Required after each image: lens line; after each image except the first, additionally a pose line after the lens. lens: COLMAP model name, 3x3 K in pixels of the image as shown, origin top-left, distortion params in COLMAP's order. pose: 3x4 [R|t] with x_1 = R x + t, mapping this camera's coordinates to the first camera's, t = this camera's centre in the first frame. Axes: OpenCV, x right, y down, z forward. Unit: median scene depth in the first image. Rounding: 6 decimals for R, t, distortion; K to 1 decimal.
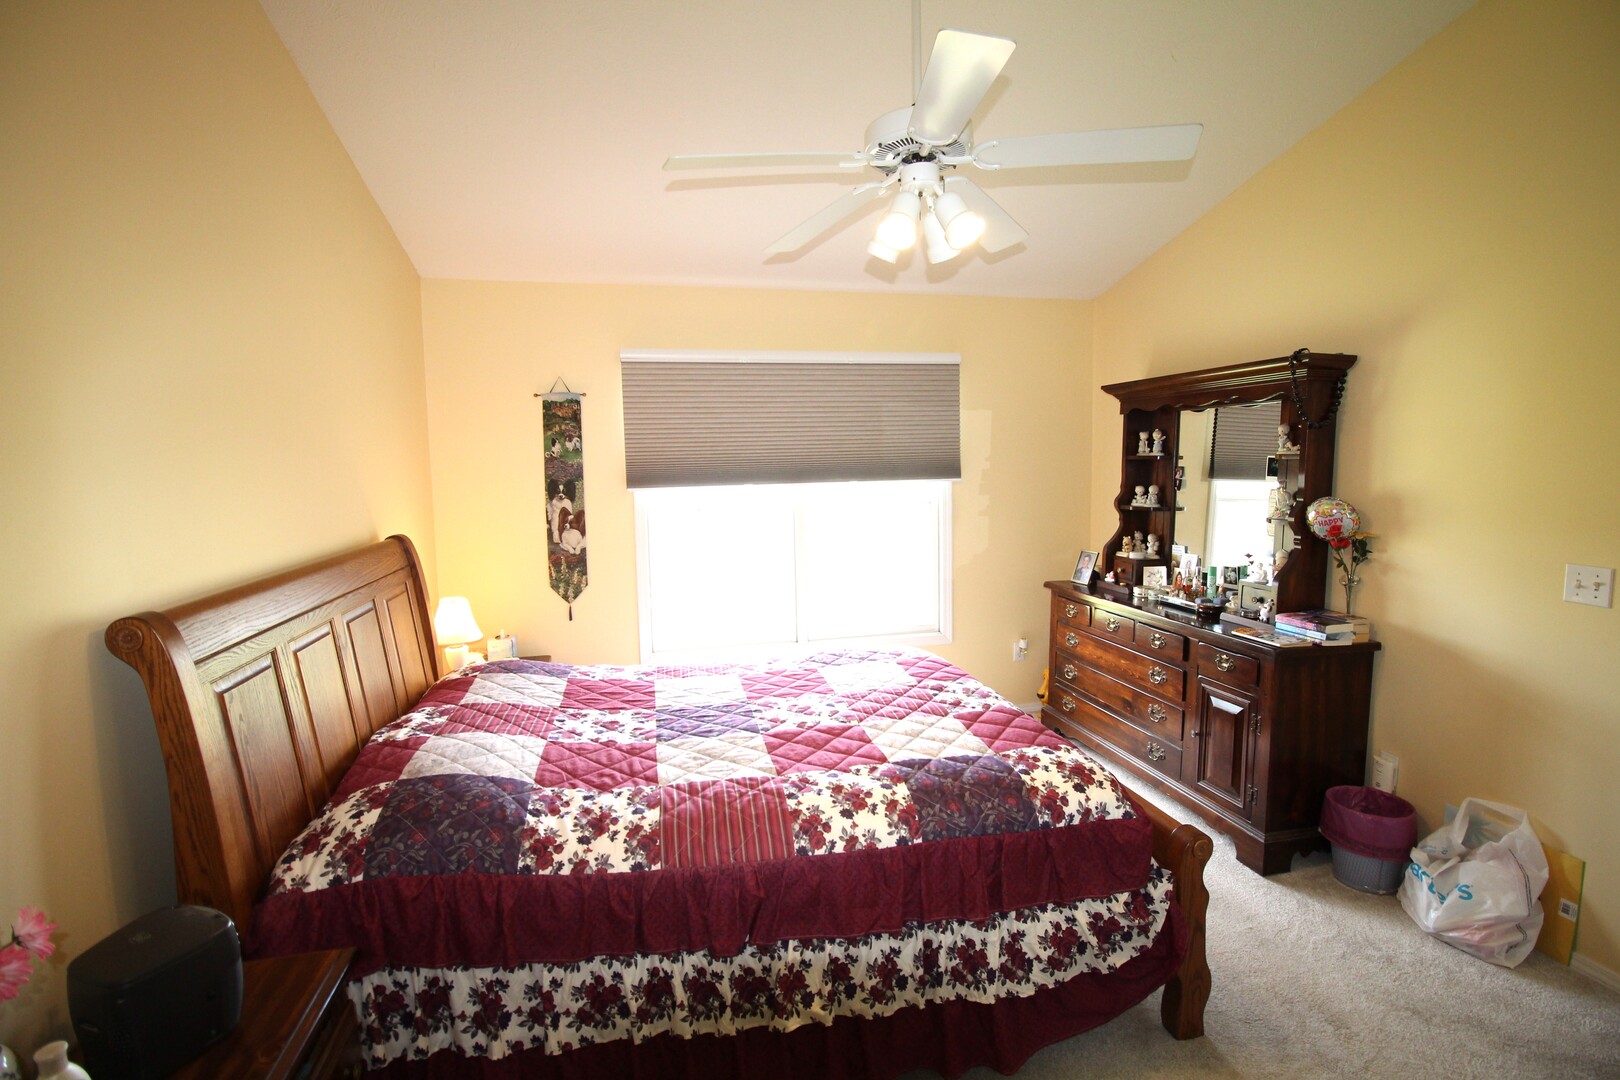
lens RADIAL K [[738.3, 0, 804.7], [0, 738.3, 528.1], [0, 0, 1]] dist [-0.001300, -0.012402]
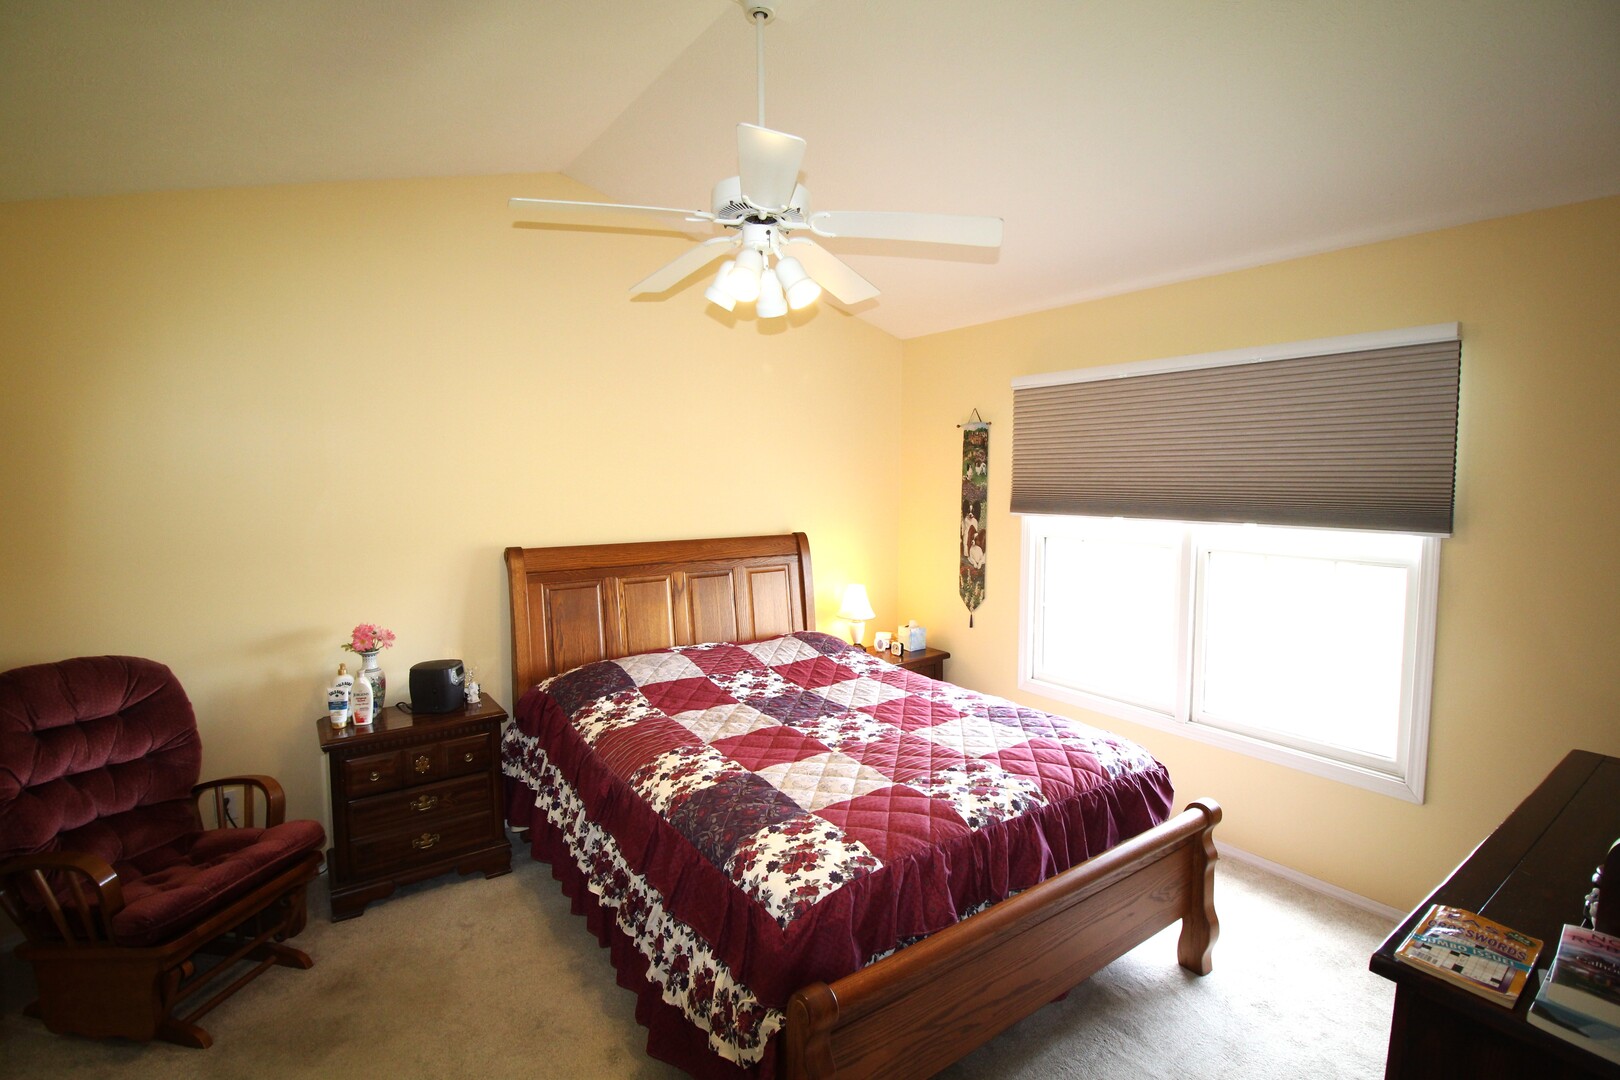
lens RADIAL K [[738.3, 0, 804.7], [0, 738.3, 528.1], [0, 0, 1]] dist [-0.001300, -0.012402]
pose [[0.398970, 0.086689, -0.912857, 0.601143], [-0.098568, 0.993807, 0.051296, -0.057260], [0.911651, 0.069513, 0.405044, 0.324683]]
